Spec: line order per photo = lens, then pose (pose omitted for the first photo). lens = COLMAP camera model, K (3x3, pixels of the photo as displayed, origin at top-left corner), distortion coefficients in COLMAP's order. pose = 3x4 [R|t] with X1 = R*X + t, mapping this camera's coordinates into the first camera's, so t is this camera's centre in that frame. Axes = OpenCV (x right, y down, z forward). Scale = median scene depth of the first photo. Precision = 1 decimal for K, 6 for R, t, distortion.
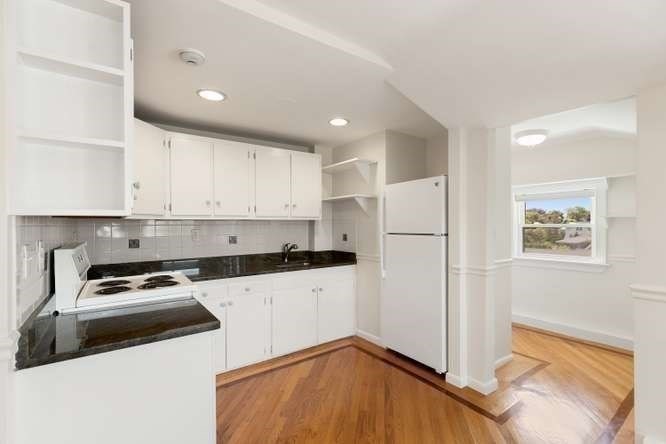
lens RADIAL K [[302.0, 0, 332.1], [0, 302.0, 223.5], [0, 0, 1]] dist [0.001951, -0.000032]
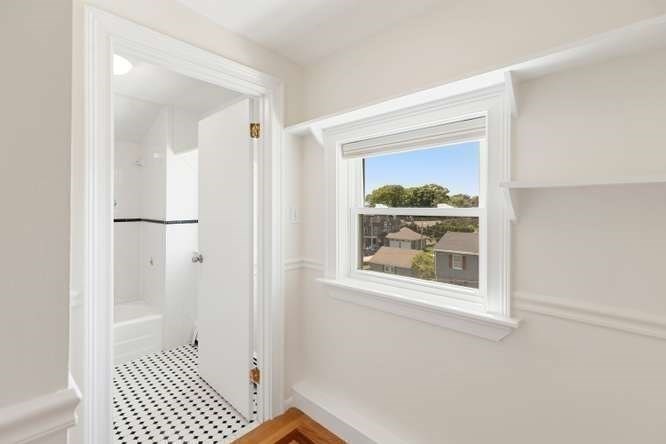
lens RADIAL K [[311.9, 0, 327.0], [0, 311.9, 212.1], [0, 0, 1]] dist [-0.001501, -0.000540]
pose [[0.983051, -0.001397, 0.183325, 0.605570], [-0.001083, 0.999909, 0.013424, 0.002635], [-0.183327, -0.013395, 0.982961, 0.657925]]
